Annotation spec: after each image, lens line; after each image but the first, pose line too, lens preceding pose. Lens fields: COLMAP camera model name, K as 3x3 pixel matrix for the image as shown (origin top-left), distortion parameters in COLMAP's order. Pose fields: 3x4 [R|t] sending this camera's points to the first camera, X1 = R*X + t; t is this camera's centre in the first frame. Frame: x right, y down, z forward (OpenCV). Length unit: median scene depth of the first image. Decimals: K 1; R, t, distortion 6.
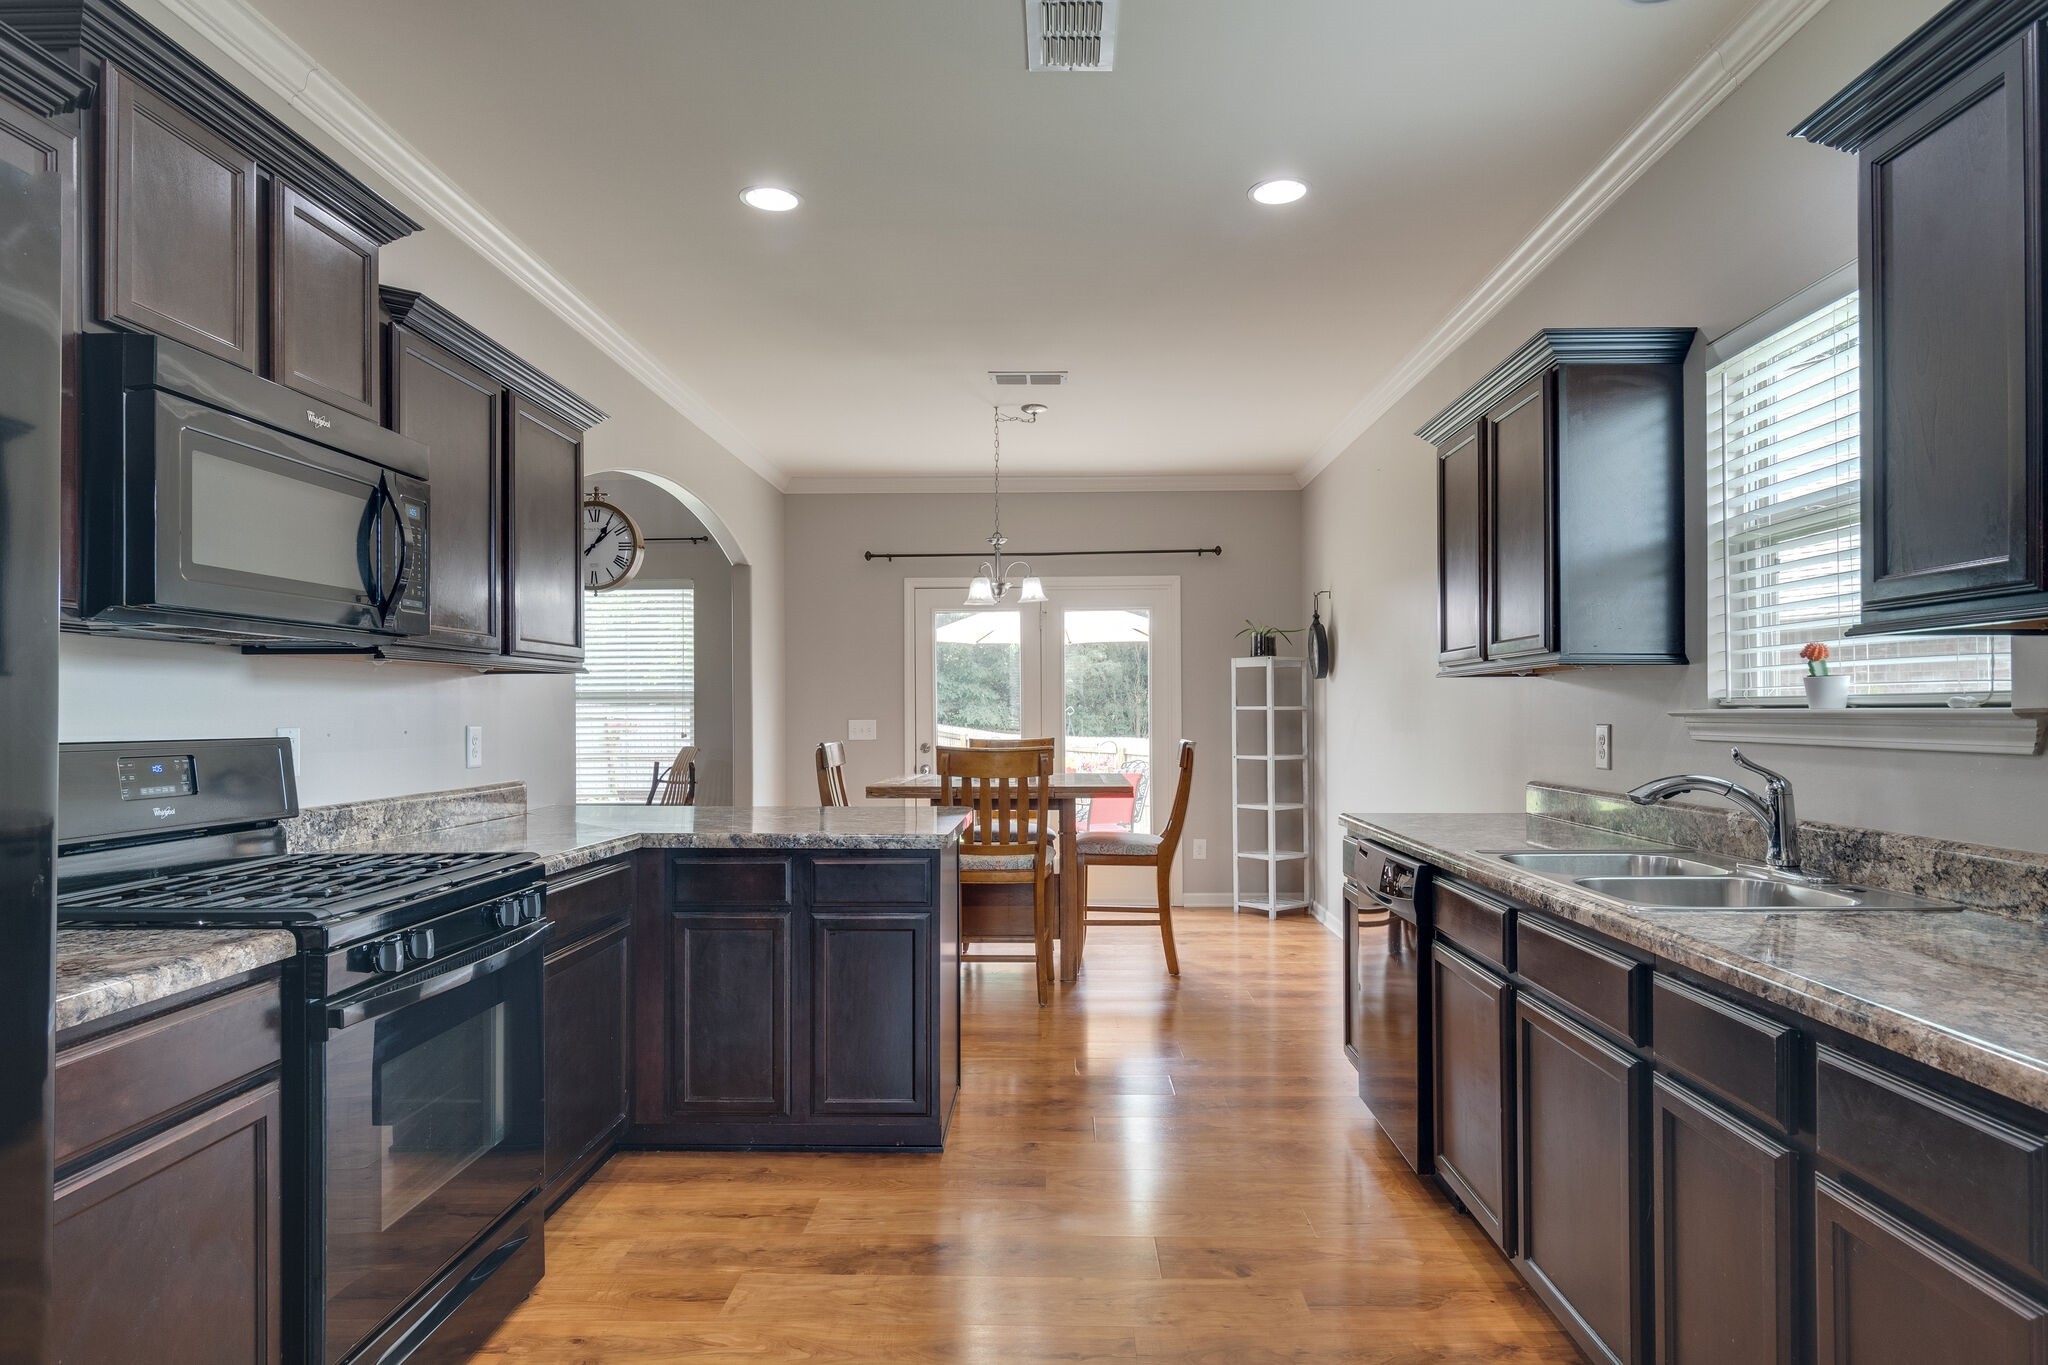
lens RADIAL K [[1161.2, 0, 1038.7], [0, 1161.2, 708.3], [0, 0, 1]] dist [-0.003598, 0.000316]
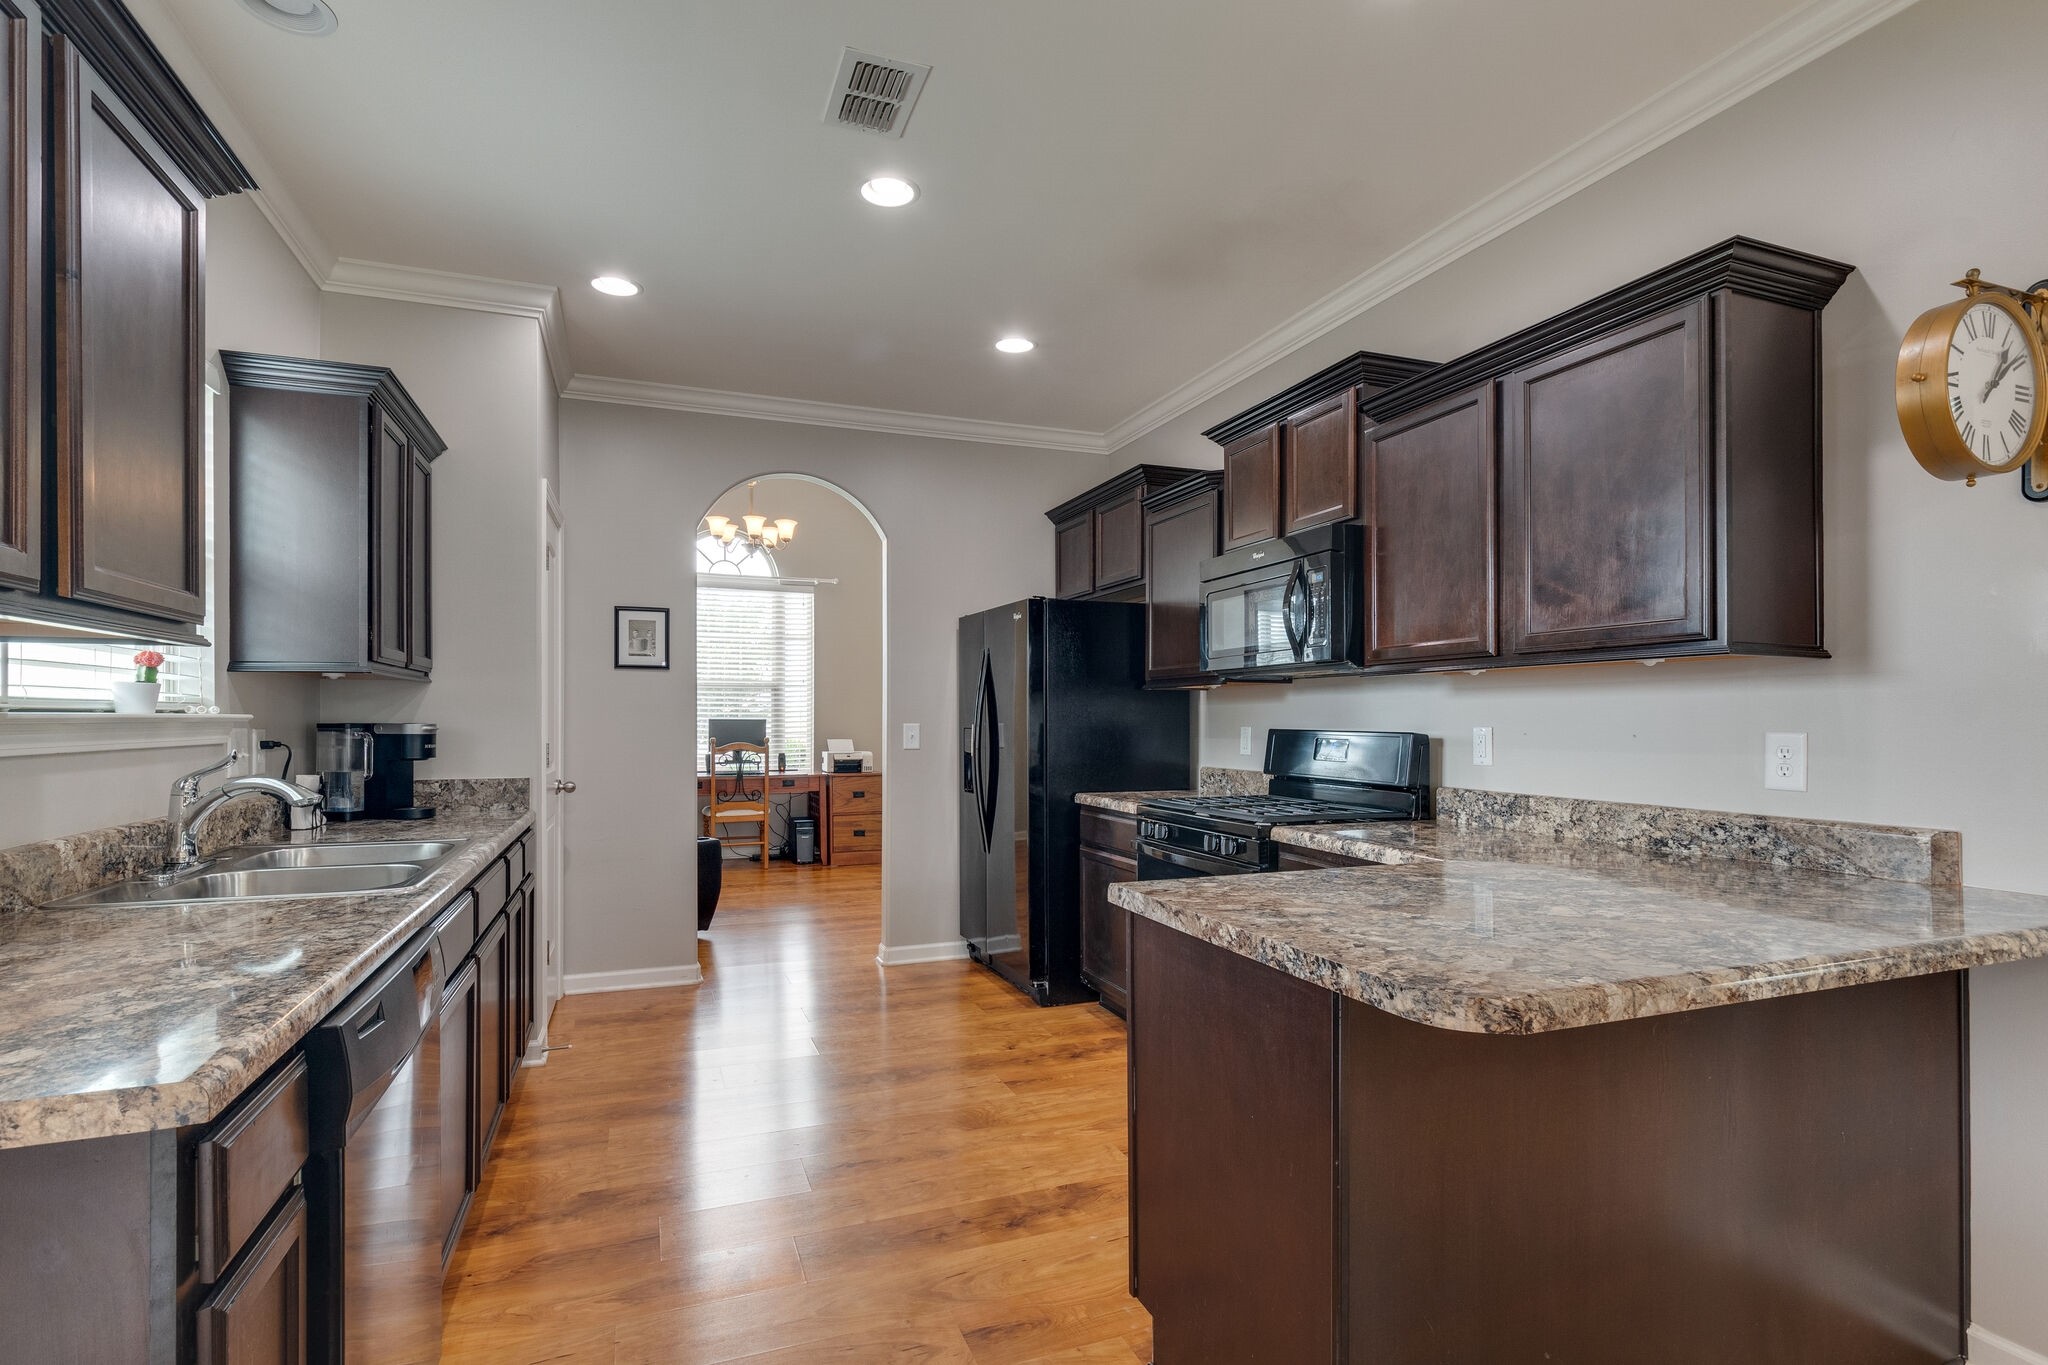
lens RADIAL K [[949.9, 0, 1045.0], [0, 949.9, 719.6], [0, 0, 1]] dist [-0.002083, -0.000626]
pose [[-0.910751, 0.002628, -0.412947, 0.227694], [0.002574, 0.999996, 0.000687, 0.006447], [0.412947, -0.000437, -0.910755, 1.686012]]
